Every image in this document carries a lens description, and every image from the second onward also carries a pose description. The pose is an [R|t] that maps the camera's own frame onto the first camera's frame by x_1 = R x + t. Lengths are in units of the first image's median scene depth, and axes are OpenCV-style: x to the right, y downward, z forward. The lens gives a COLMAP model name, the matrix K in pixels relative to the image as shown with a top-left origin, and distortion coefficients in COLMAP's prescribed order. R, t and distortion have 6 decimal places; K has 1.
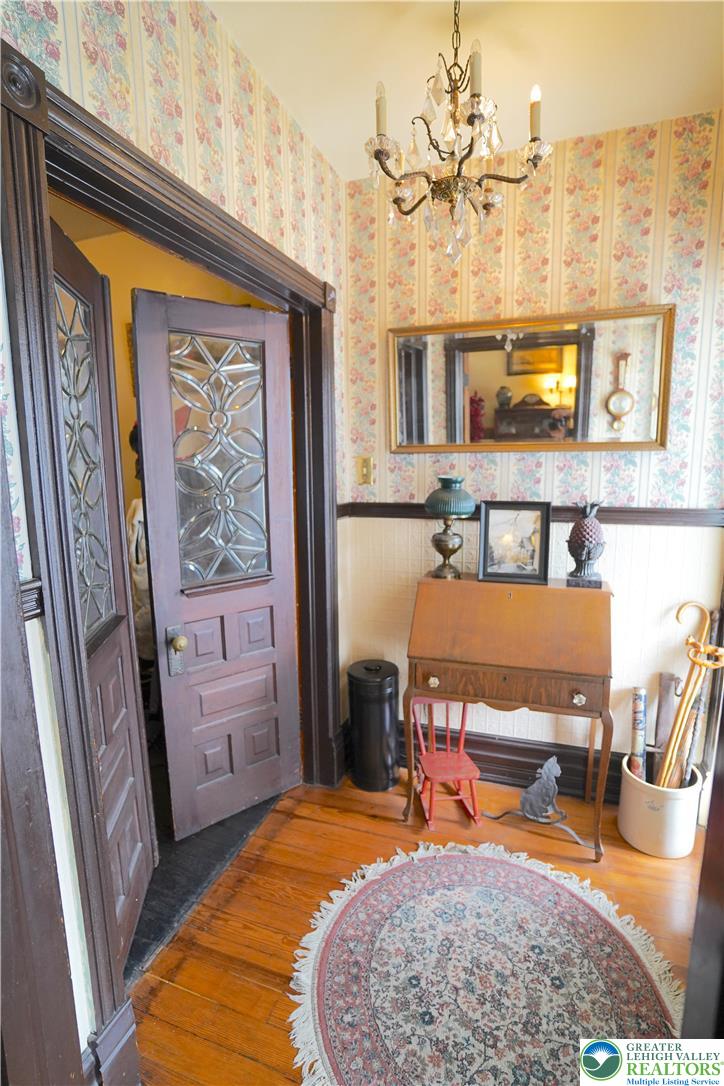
lens RADIAL K [[530.1, 0, 362.0], [0, 530.1, 543.0], [0, 0, 1]] dist [-0.075001, 0.031233]
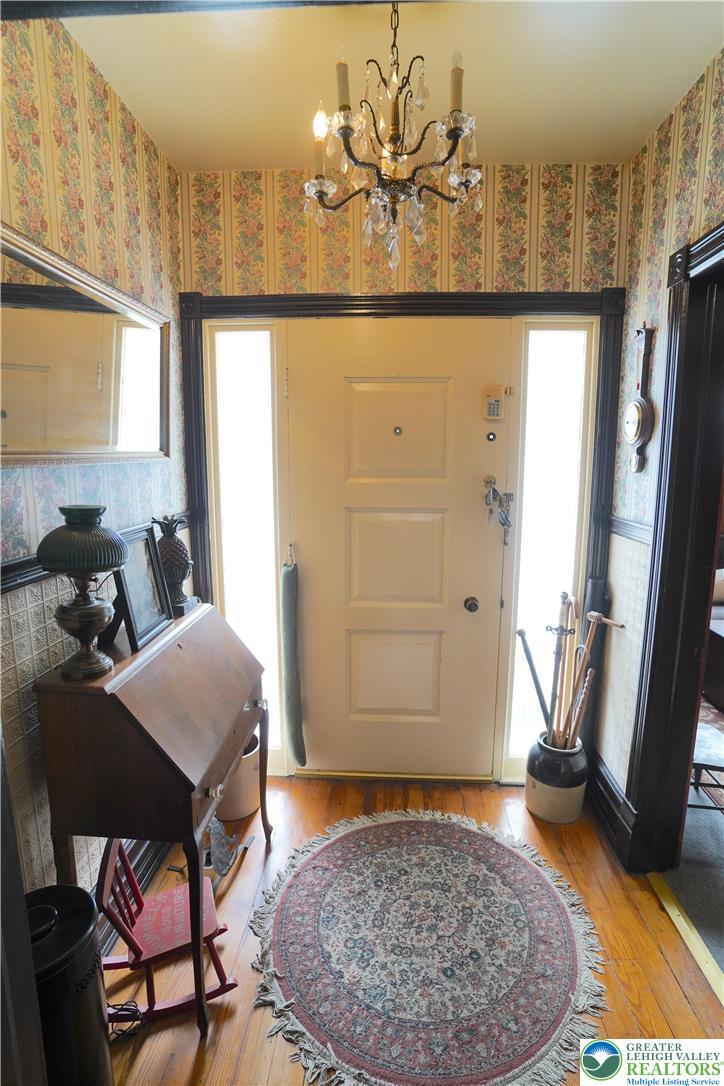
lens RADIAL K [[530.1, 0, 362.0], [0, 530.1, 543.0], [0, 0, 1]] dist [-0.075001, 0.031233]
pose [[-0.295147, -0.142887, 0.944707, -0.710462], [0.153547, 0.968809, 0.194504, -0.218061], [-0.943033, 0.202464, -0.264001, 1.281706]]
